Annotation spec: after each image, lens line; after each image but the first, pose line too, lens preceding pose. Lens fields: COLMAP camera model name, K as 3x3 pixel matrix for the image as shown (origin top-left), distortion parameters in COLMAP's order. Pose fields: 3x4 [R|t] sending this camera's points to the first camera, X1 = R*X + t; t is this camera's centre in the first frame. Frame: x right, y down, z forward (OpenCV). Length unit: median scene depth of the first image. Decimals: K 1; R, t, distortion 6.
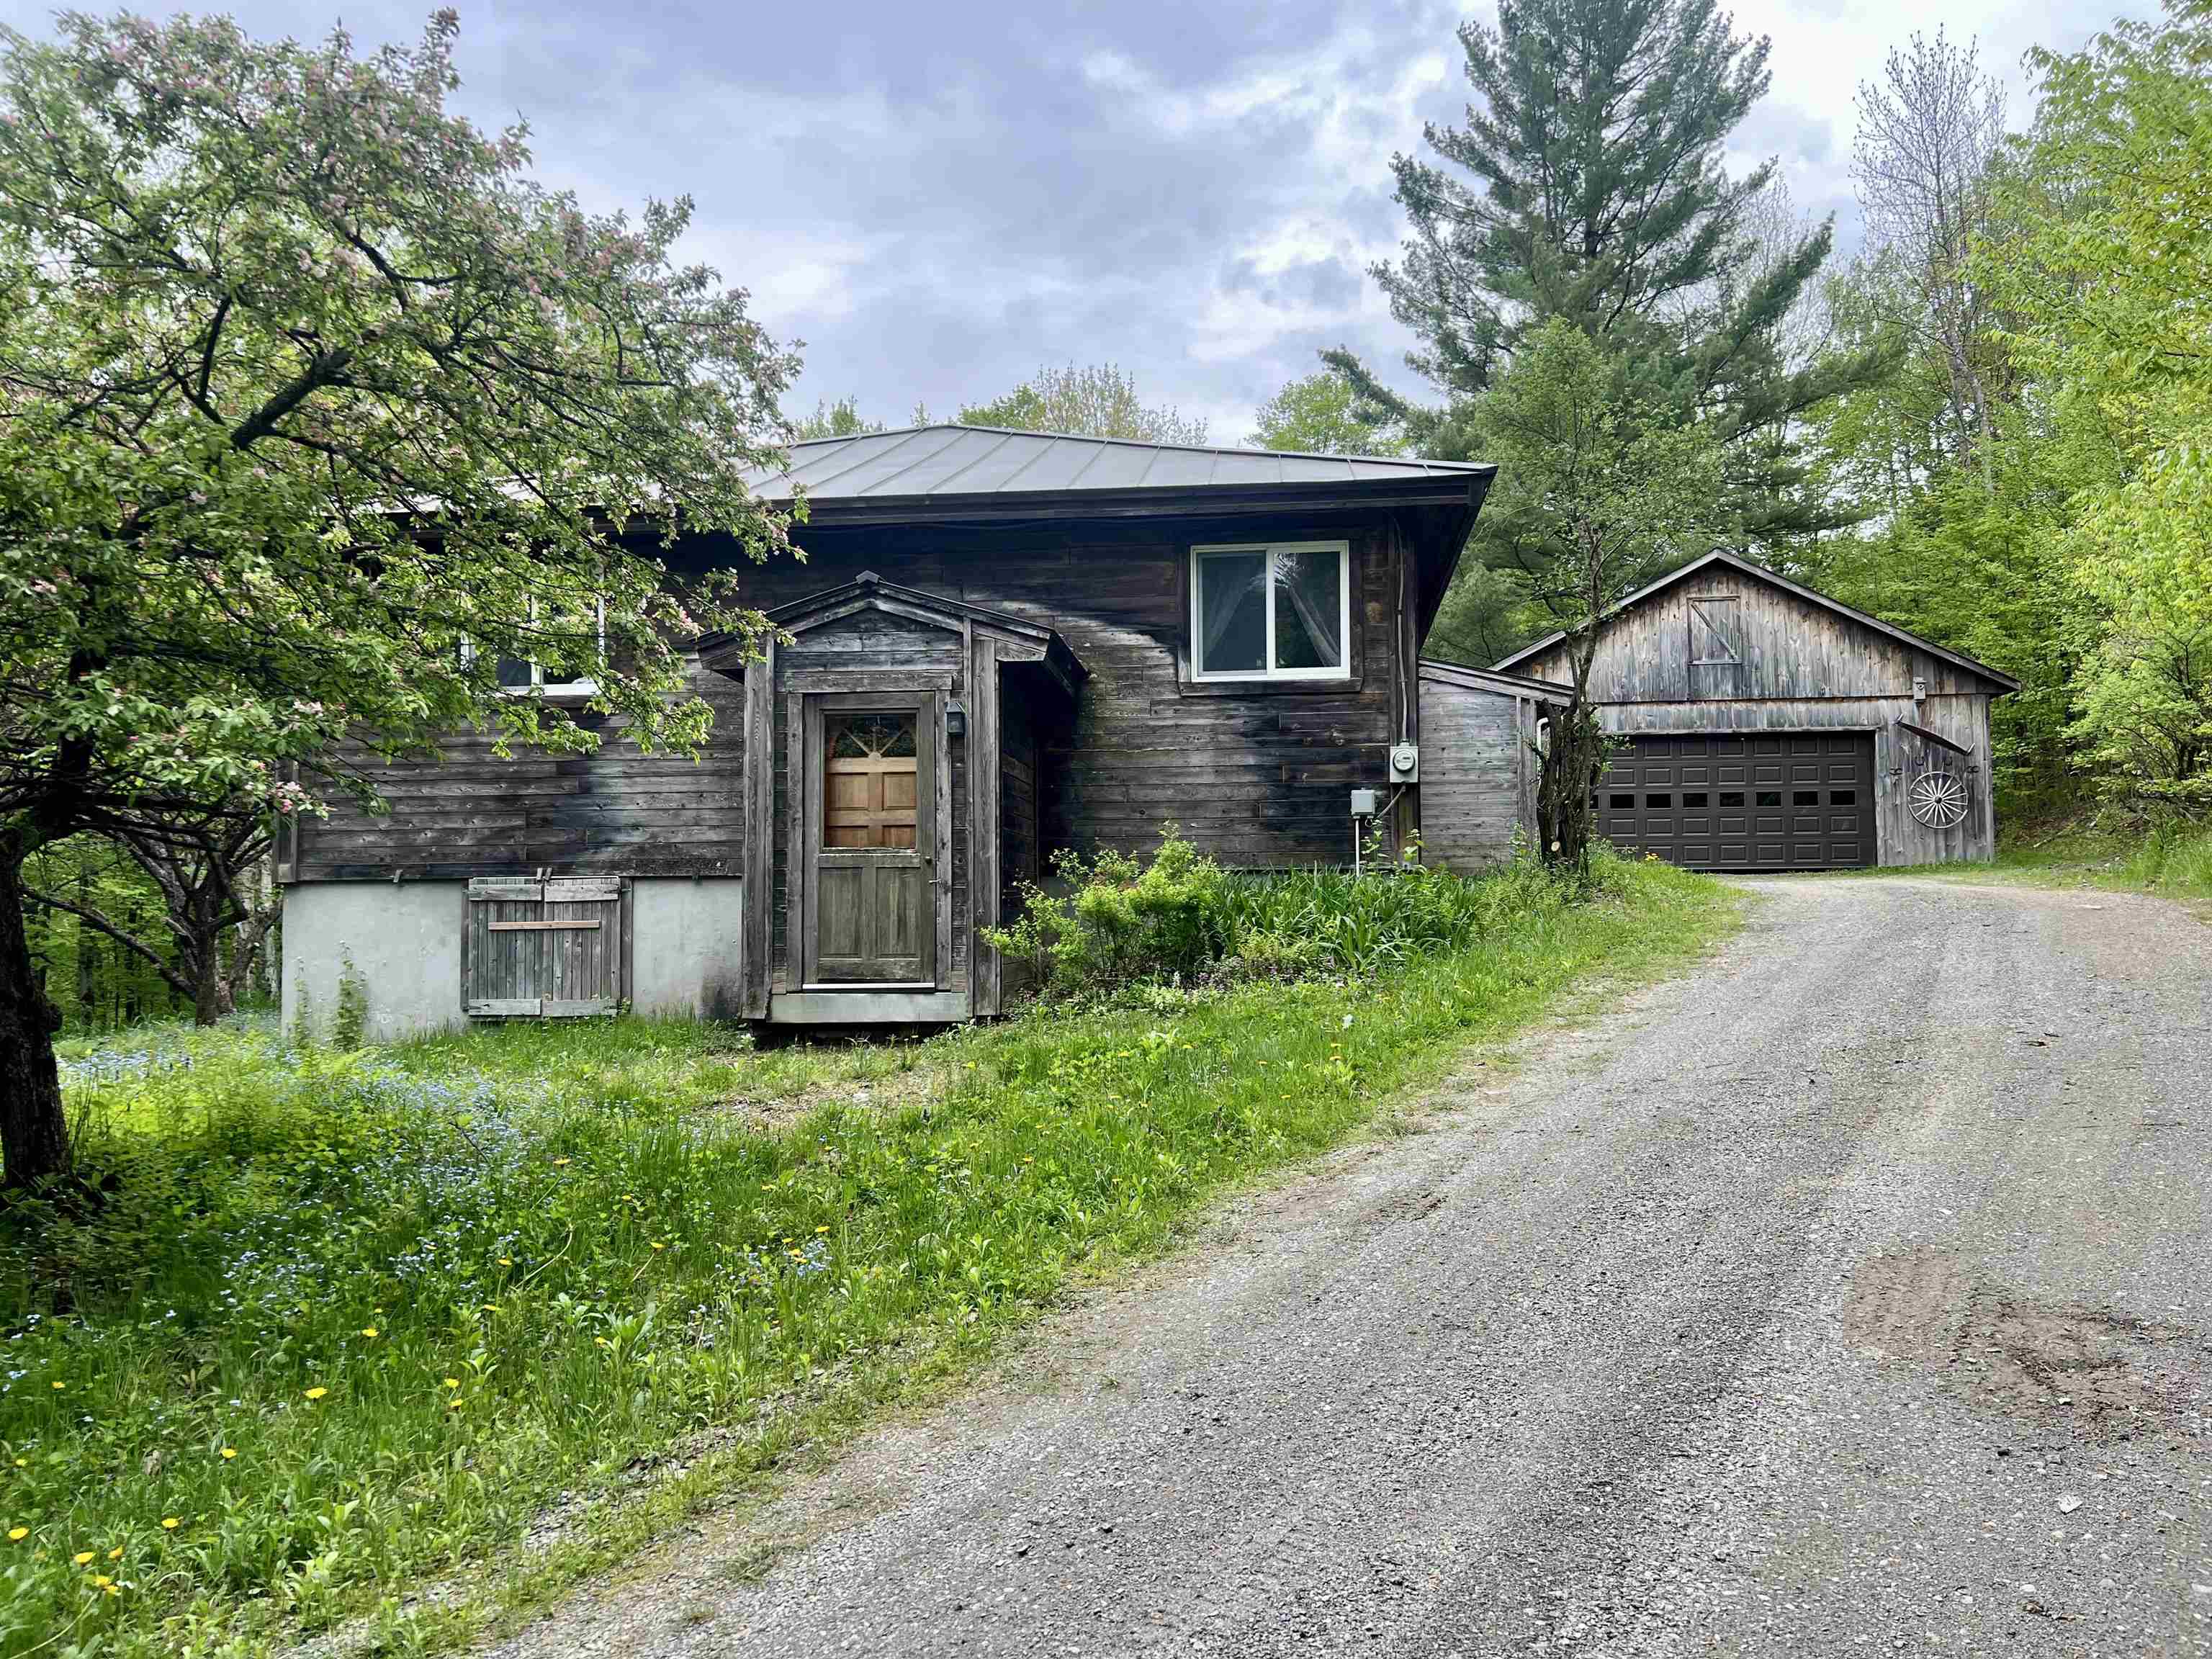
lens RADIAL K [[1638.0, 0, 1126.4], [0, 1638.0, 836.3], [0, 0, 1]] dist [0.032136, -0.052658]
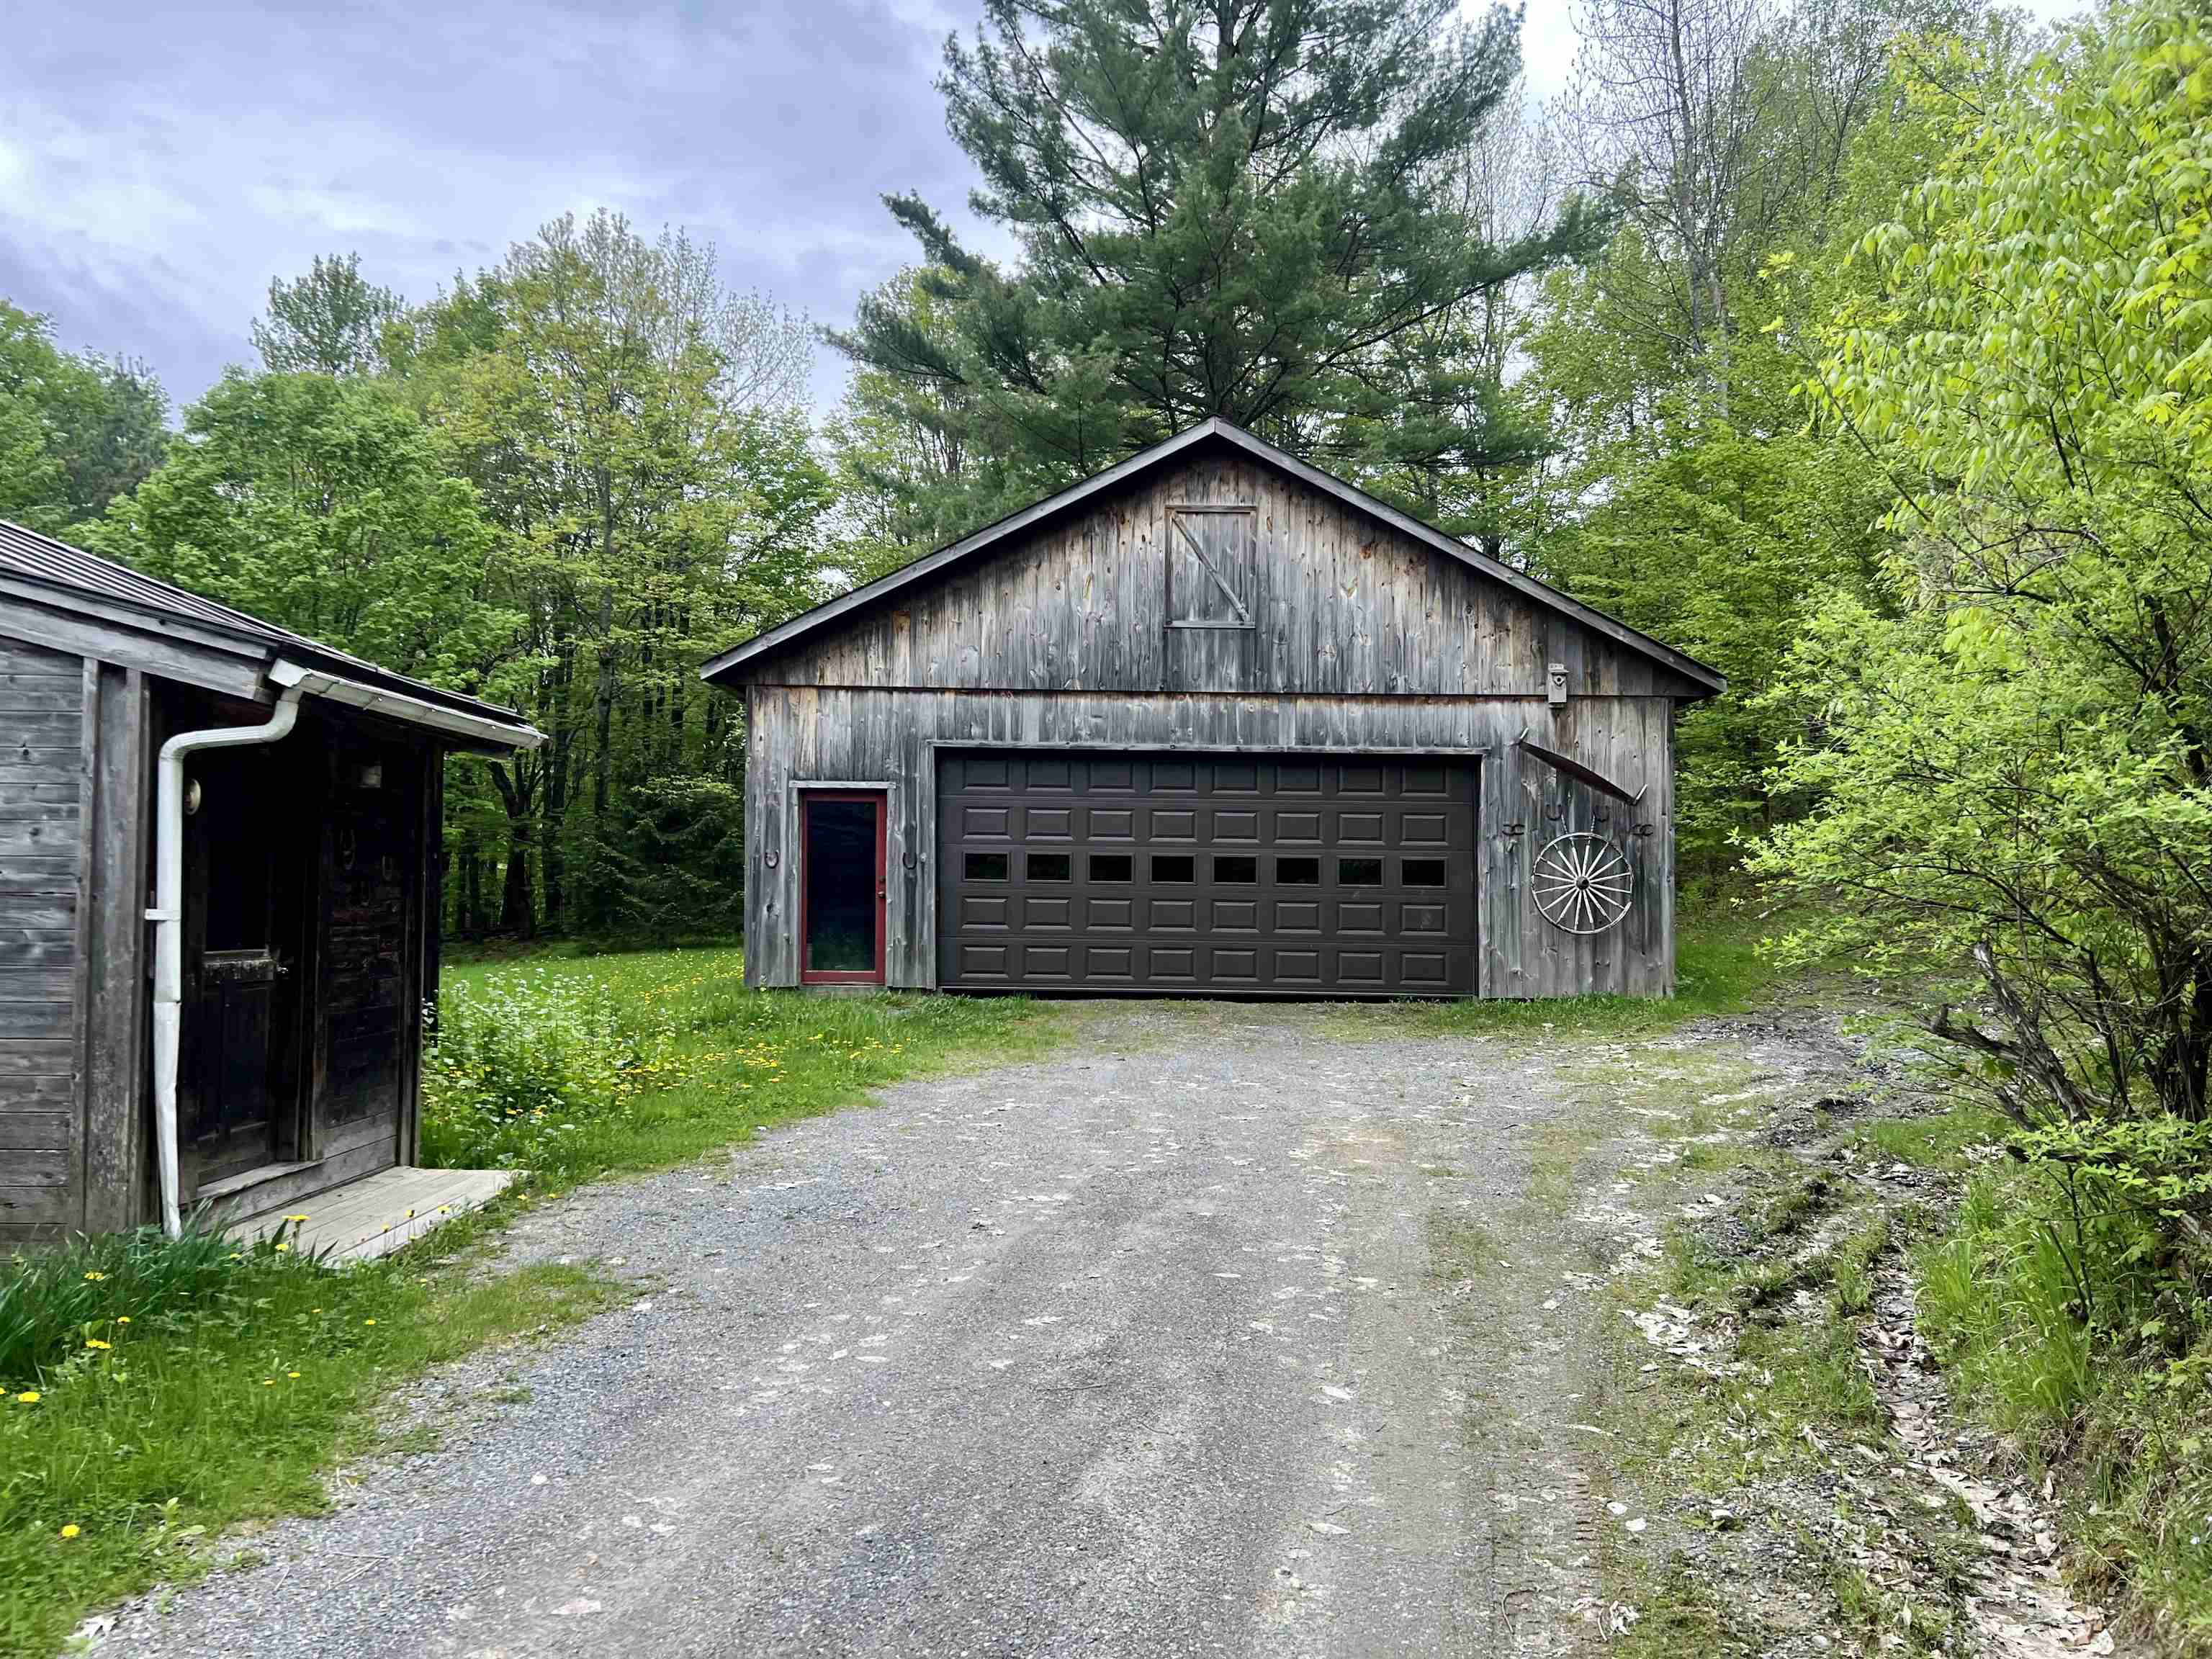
lens RADIAL K [[1695.2, 0, 1116.4], [0, 1695.2, 827.5], [0, 0, 1]] dist [0.147911, -0.285321]
pose [[0.991148, 0.023946, 0.130582, 0.253995], [-0.024991, 0.999667, 0.006373, -0.040062], [-0.130386, -0.009580, 0.991417, 0.433535]]
